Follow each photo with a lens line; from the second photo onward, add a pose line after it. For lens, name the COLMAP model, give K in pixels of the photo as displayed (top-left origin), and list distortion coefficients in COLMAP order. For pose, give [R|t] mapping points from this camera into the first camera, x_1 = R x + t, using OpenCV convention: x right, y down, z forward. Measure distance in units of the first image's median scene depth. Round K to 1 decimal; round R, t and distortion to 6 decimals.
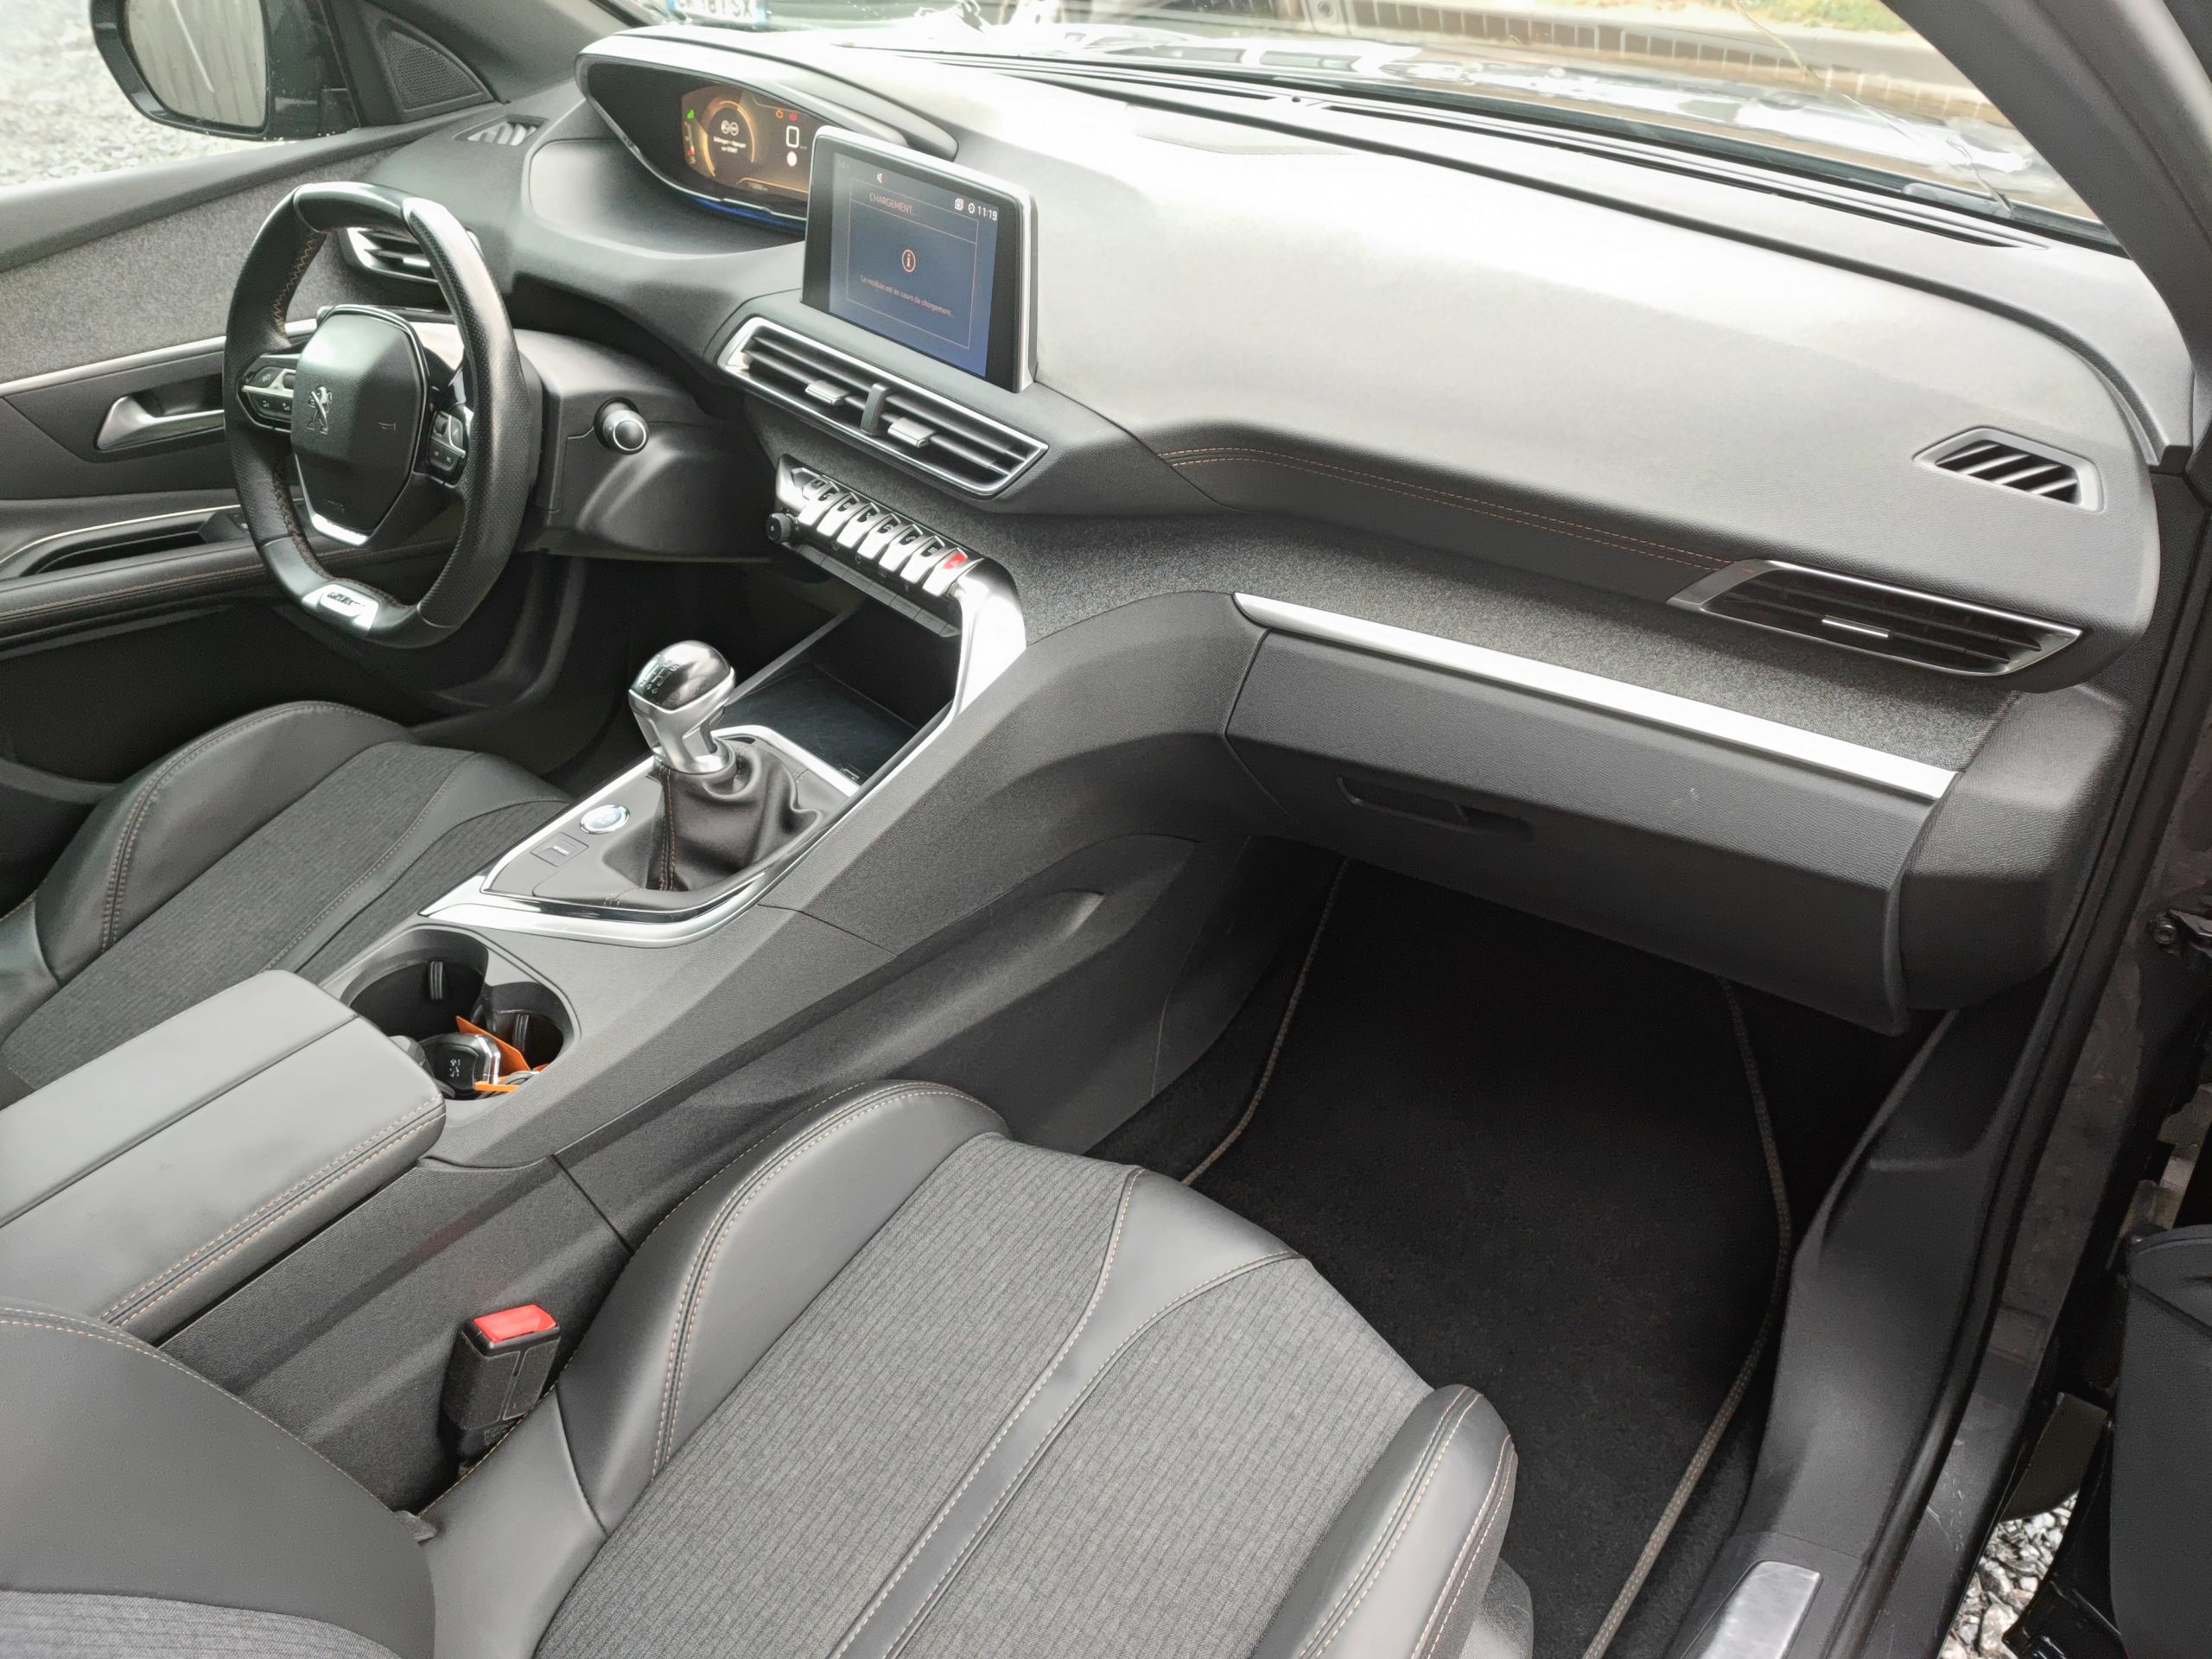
lens RADIAL K [[1738.4, 0, 1106.0], [0, 1738.4, 829.5], [0, 0, 1]] dist [0.017961, 0.007068]
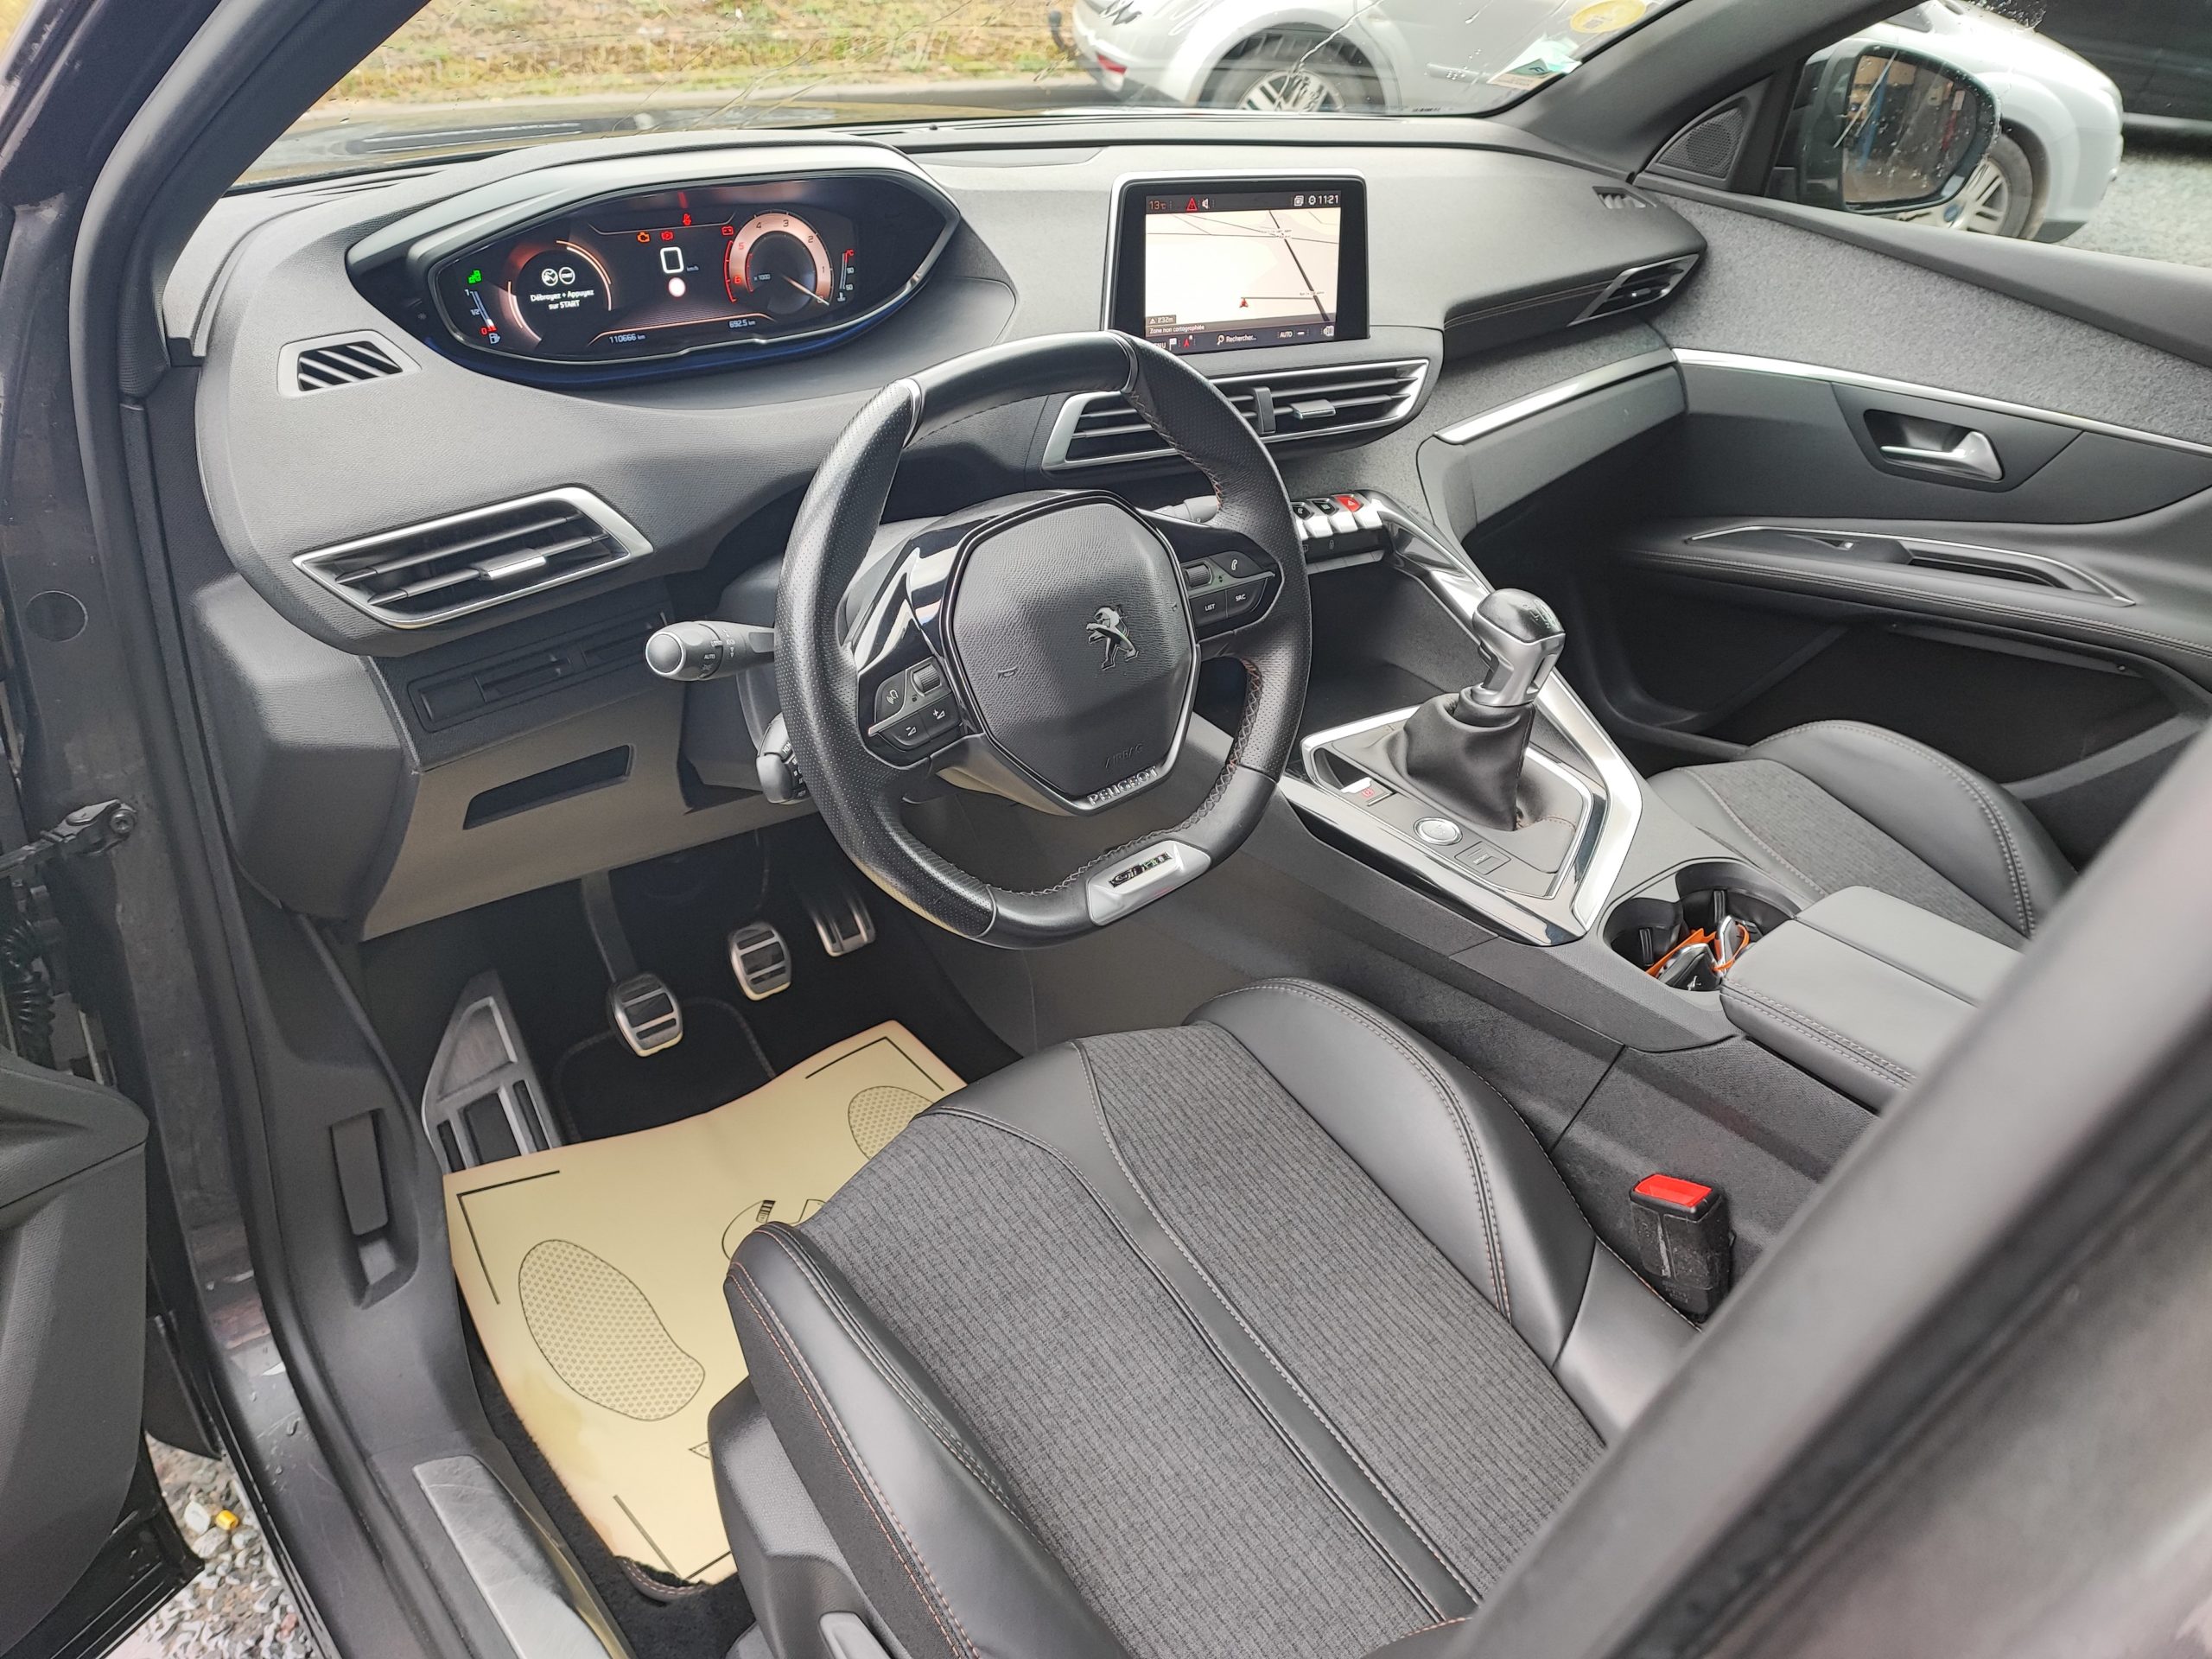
lens RADIAL K [[1624.0, 0, 1104.1], [0, 1624.0, 815.1], [0, 0, 1]] dist [0.069218, -0.083024]
pose [[0.164333, -0.480684, 0.861358, -1.153411], [0.497771, 0.794301, 0.348296, -0.448479], [-0.851598, 0.371522, 0.369801, 0.809394]]
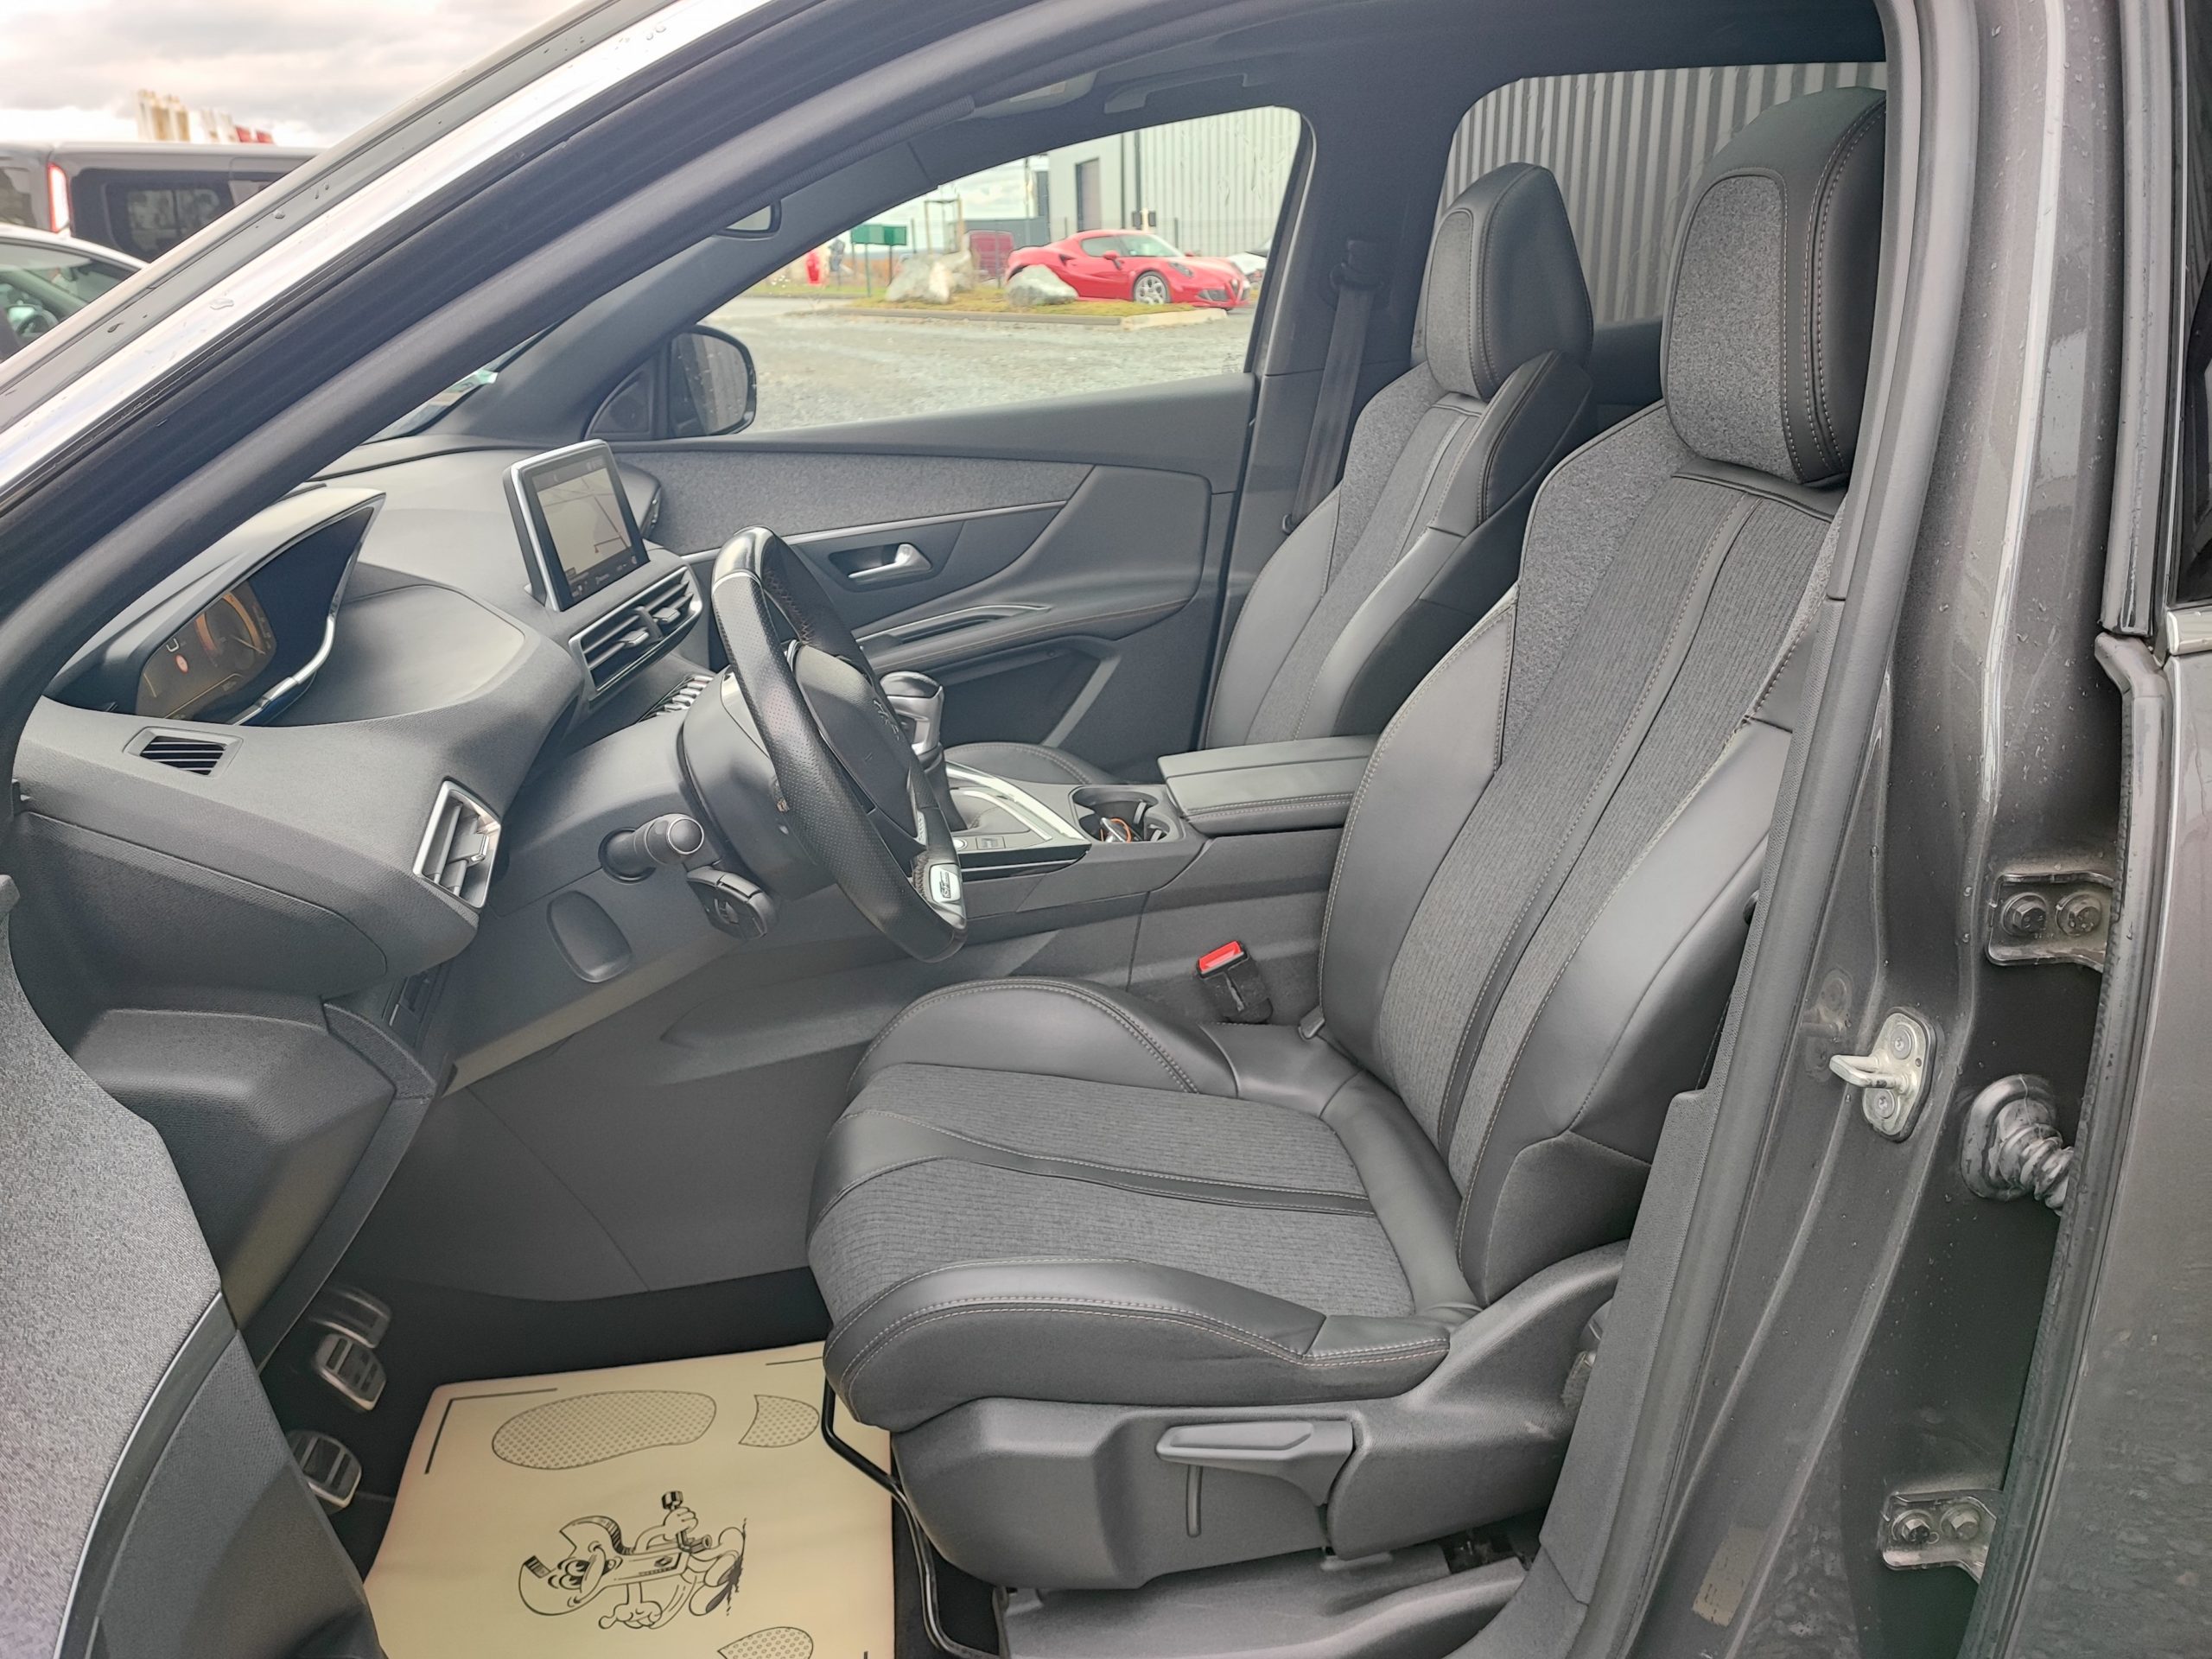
lens RADIAL K [[1624.0, 0, 1104.1], [0, 1624.0, 815.1], [0, 0, 1]] dist [0.069218, -0.083024]
pose [[-0.714195, -0.176013, 0.677455, -1.256682], [0.455683, 0.617744, 0.640895, -0.795032], [-0.531300, 0.766428, -0.360983, 1.385472]]
